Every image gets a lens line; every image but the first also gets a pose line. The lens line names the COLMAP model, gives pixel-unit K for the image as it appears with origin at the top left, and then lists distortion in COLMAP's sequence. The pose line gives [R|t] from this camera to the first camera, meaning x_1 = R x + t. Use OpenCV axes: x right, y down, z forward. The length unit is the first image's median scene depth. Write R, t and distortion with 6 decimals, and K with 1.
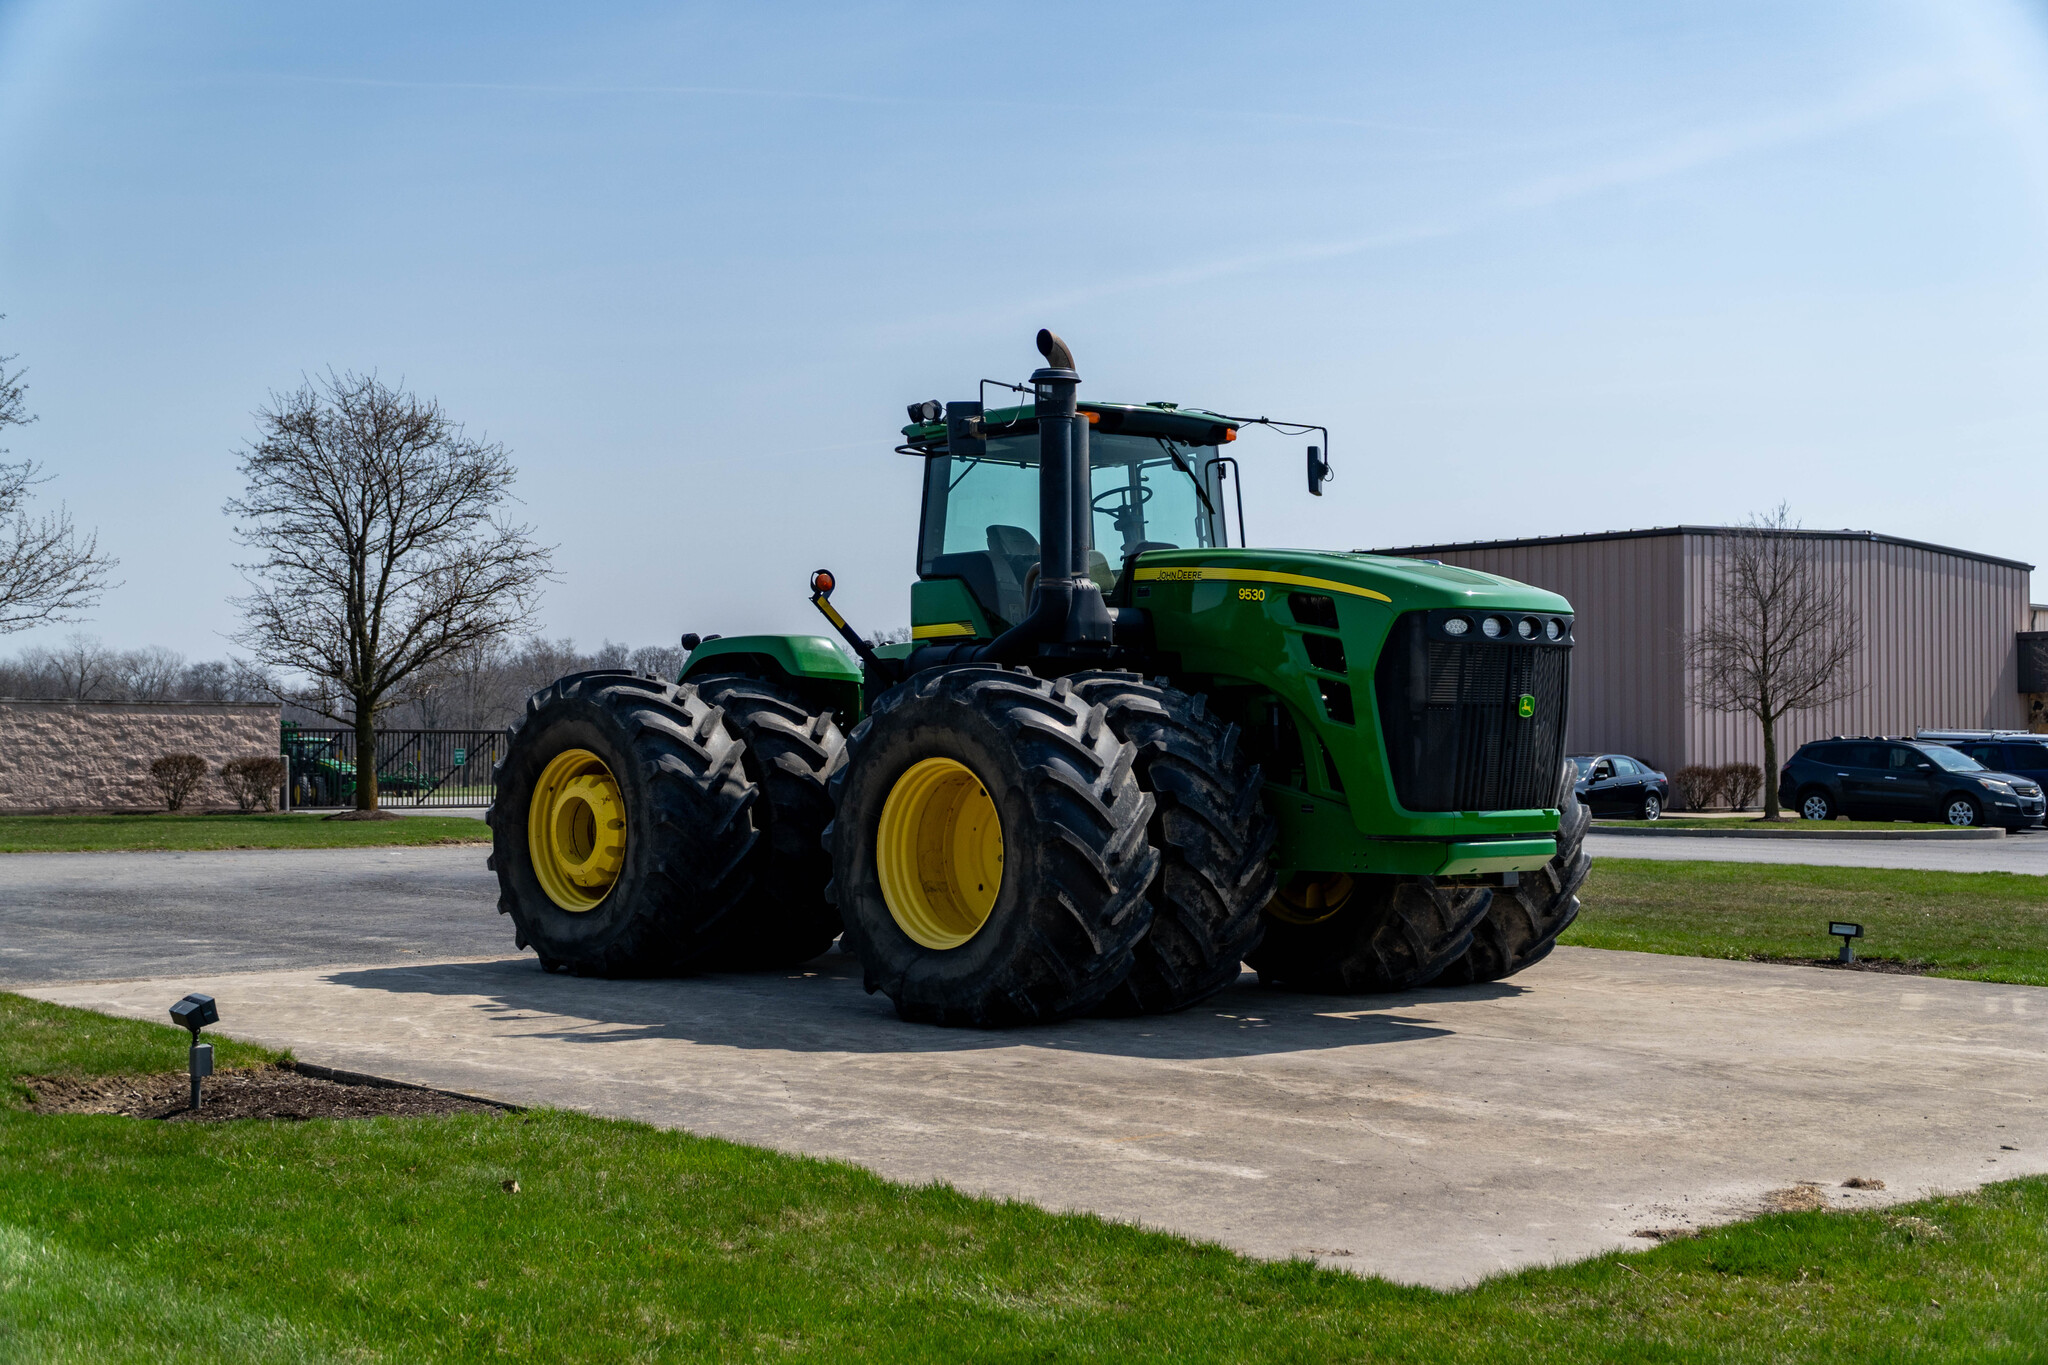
lens RADIAL K [[2594.4, 0, 1024.0], [0, 2594.4, 682.5], [0, 0, 1]] dist [0.061202, -0.025497]
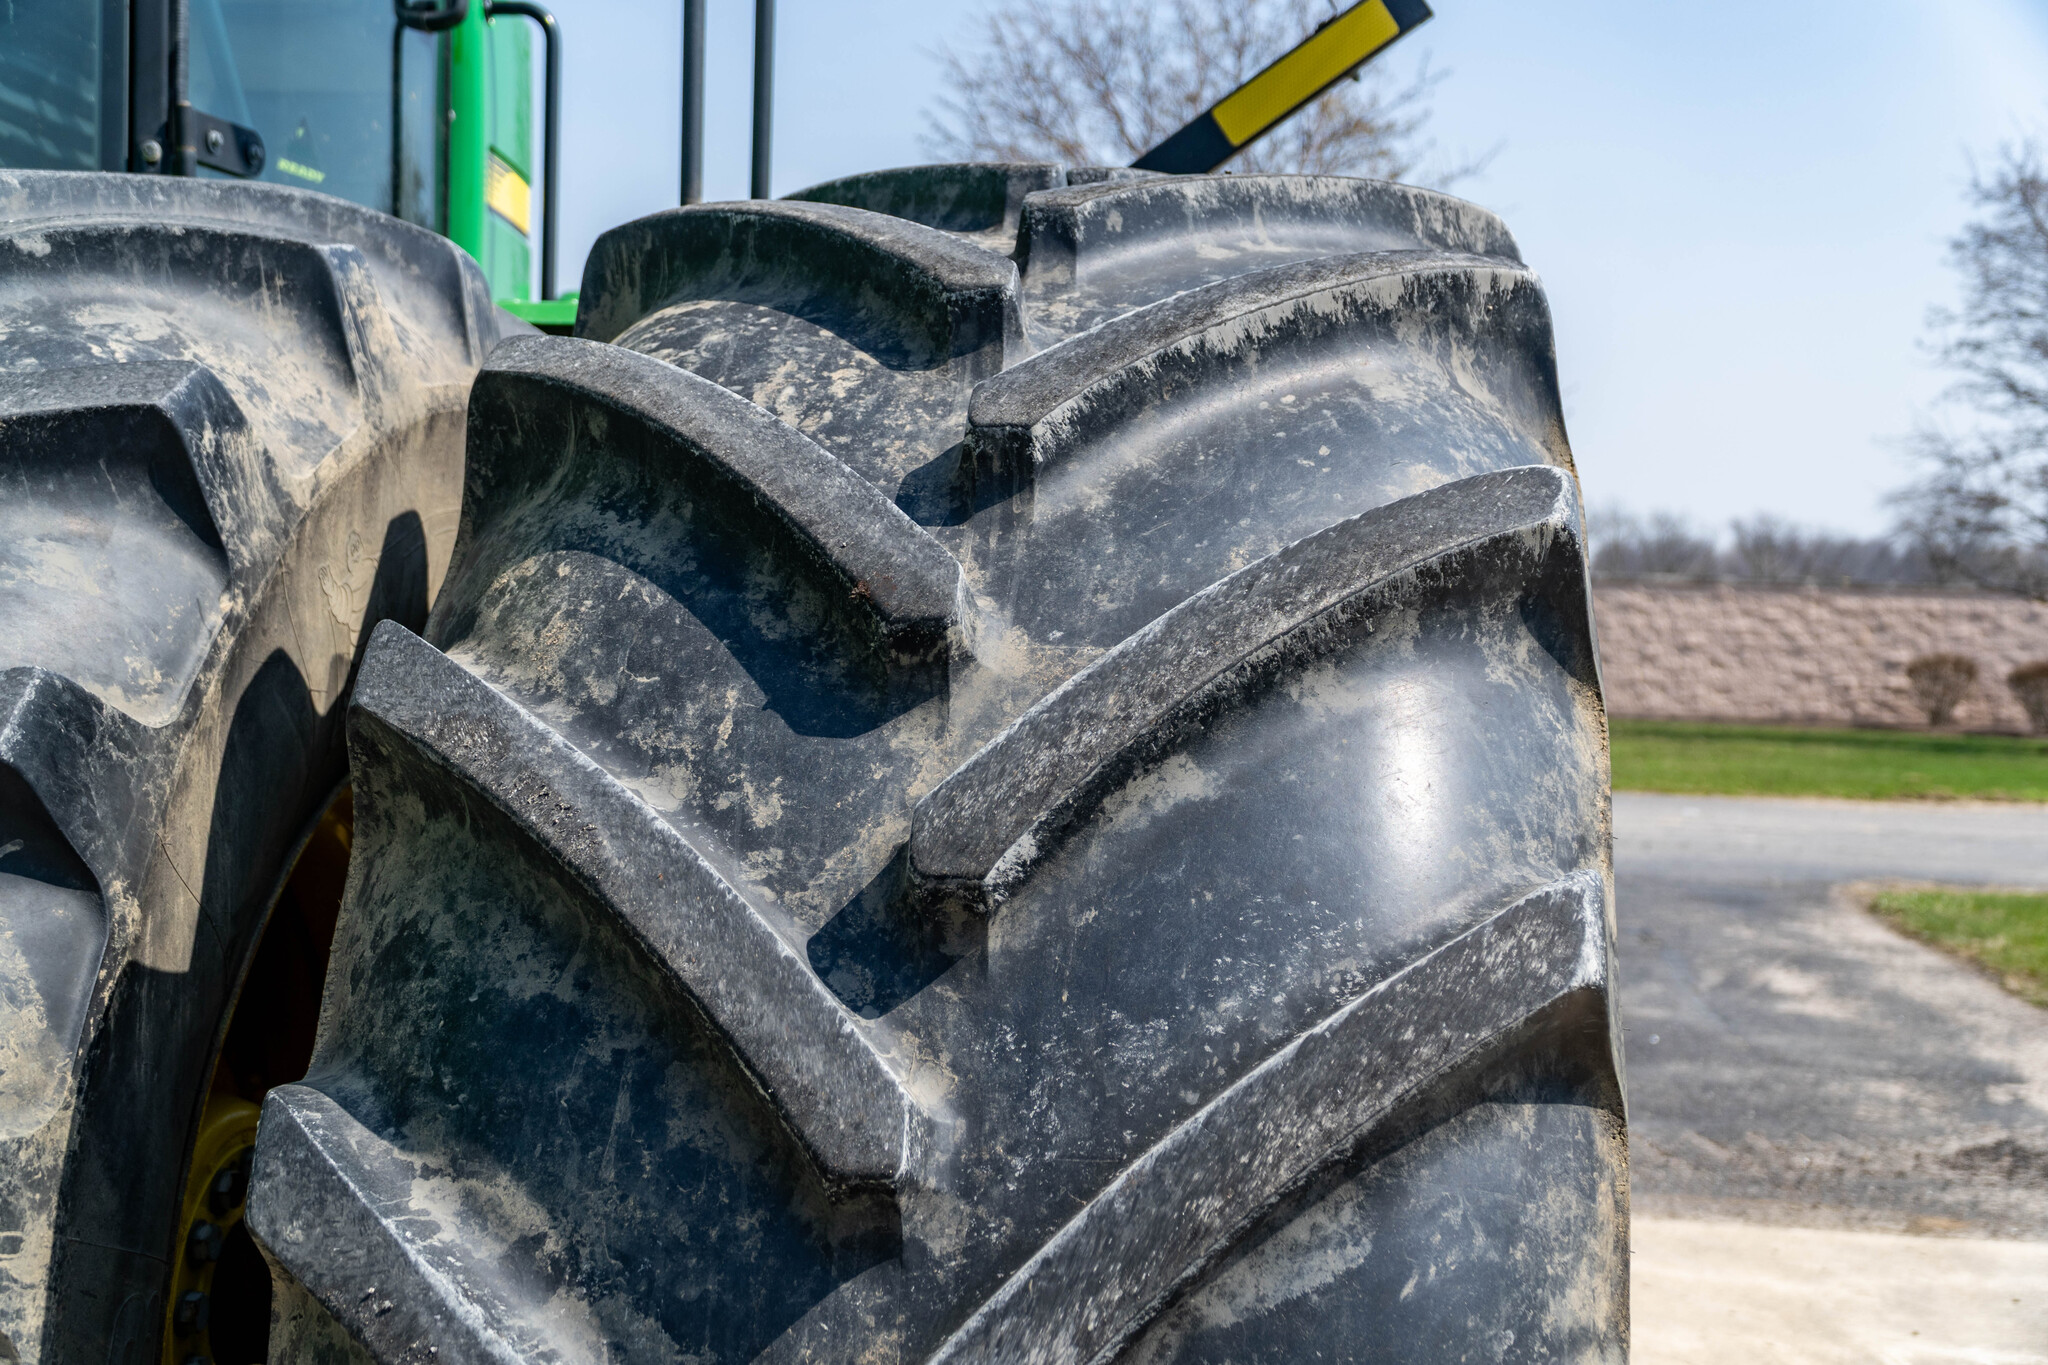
lens RADIAL K [[2594.4, 0, 1024.0], [0, 2594.4, 682.5], [0, 0, 1]] dist [0.061202, -0.025497]
pose [[0.640588, 0.034593, -0.767106, 0.094883], [-0.005339, 0.999161, 0.040600, 0.006827], [0.767867, -0.021912, 0.640235, 0.331936]]
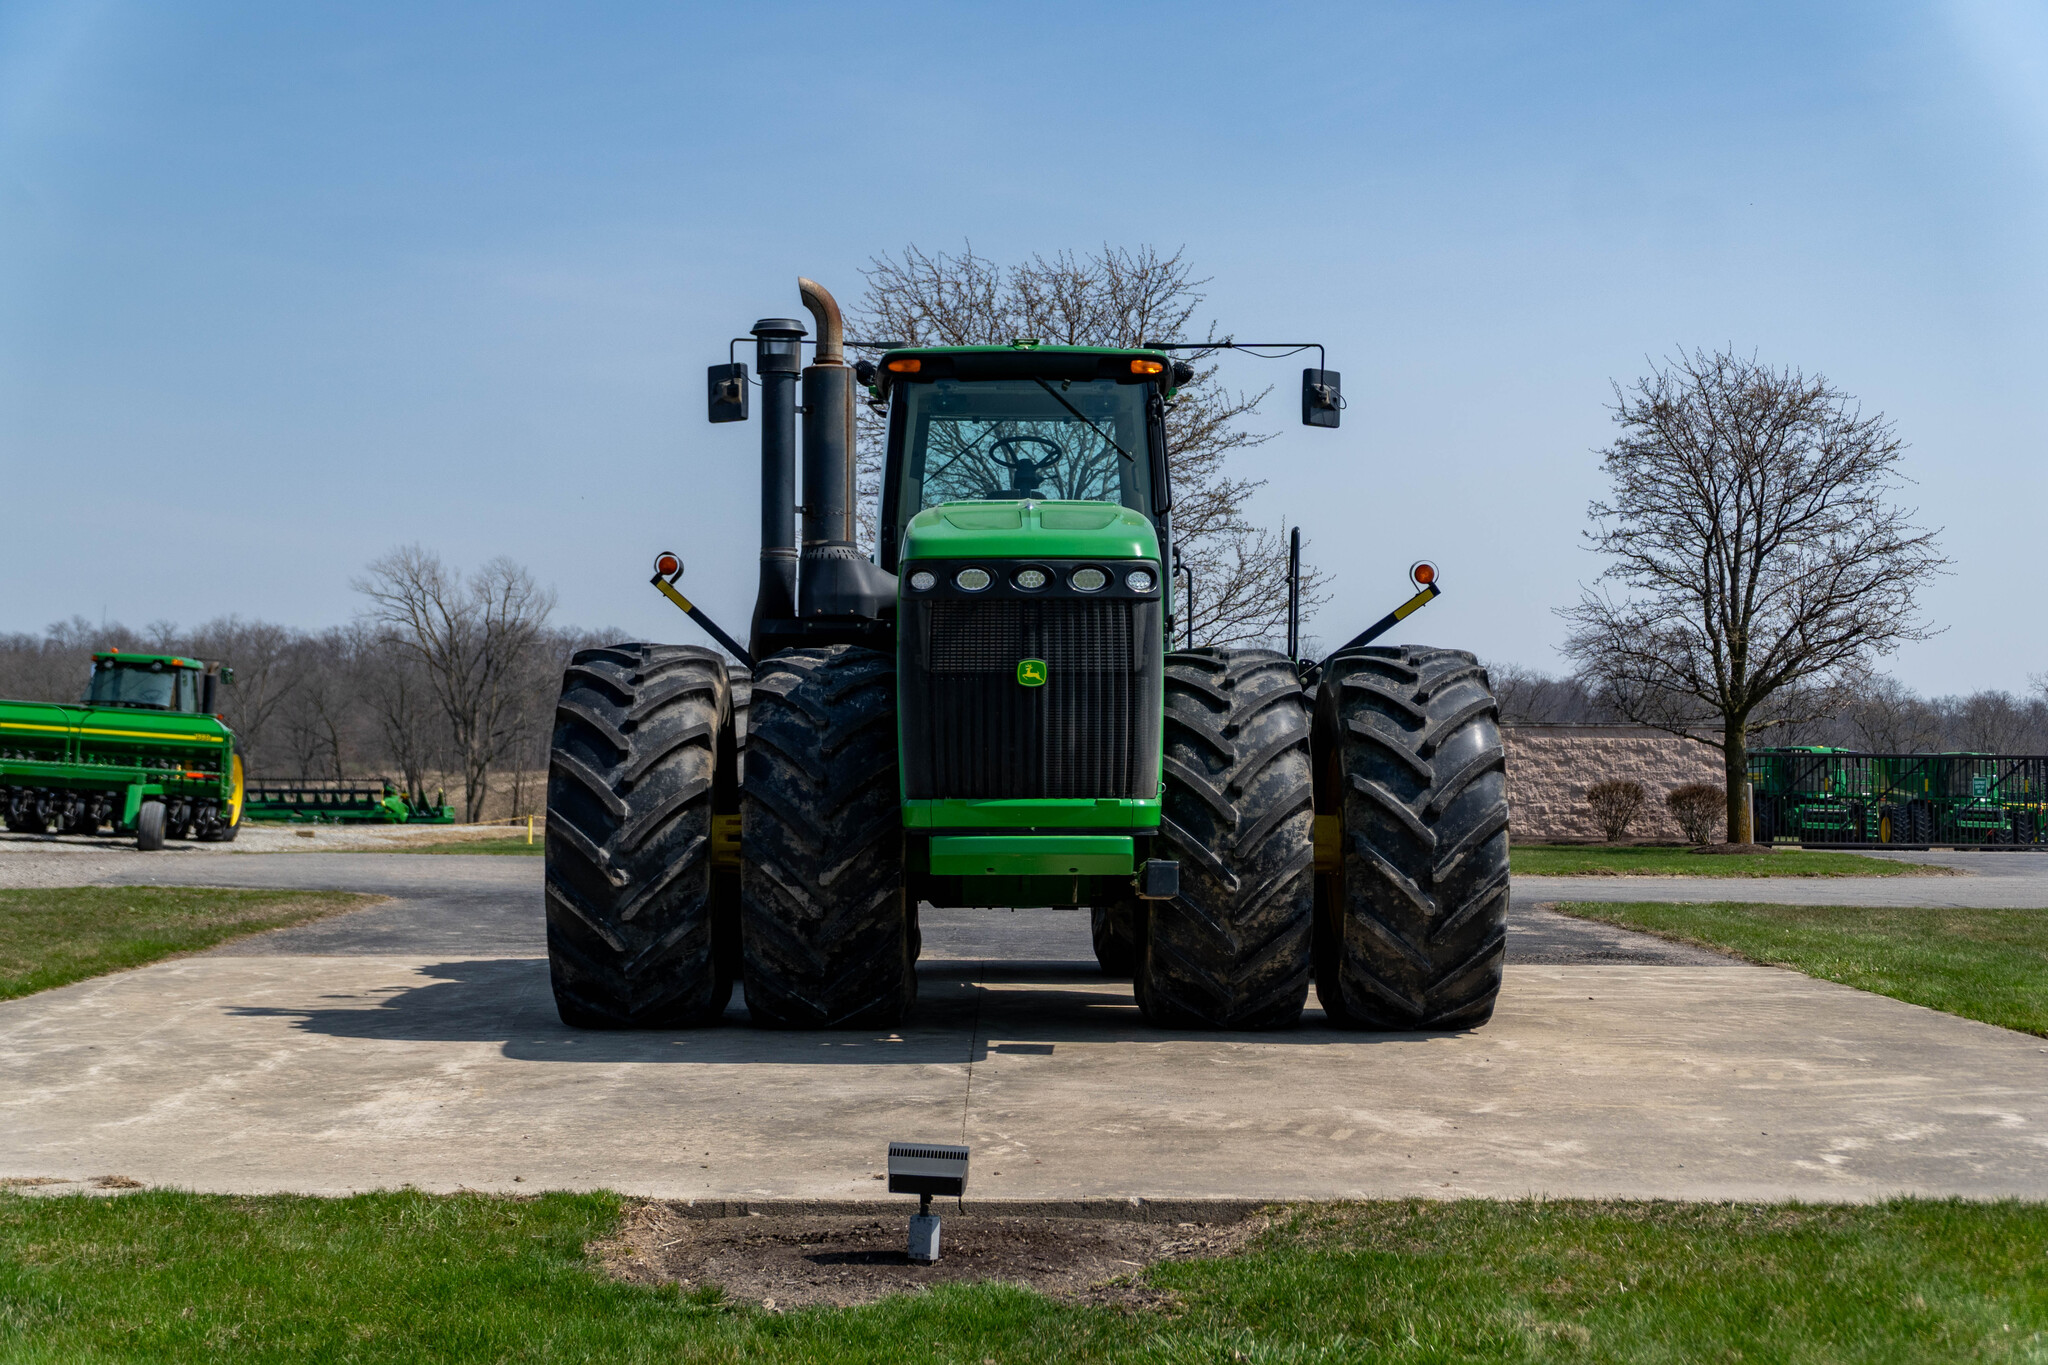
lens RADIAL K [[2967.2, 0, 1024.0], [0, 2967.2, 682.5], [0, 0, 1]] dist [0.008031, 0.004540]
pose [[0.736331, -0.021486, -0.676281, 0.249984], [0.013490, 0.999763, -0.017075, 0.008456], [0.676488, 0.003450, 0.736446, 0.092566]]
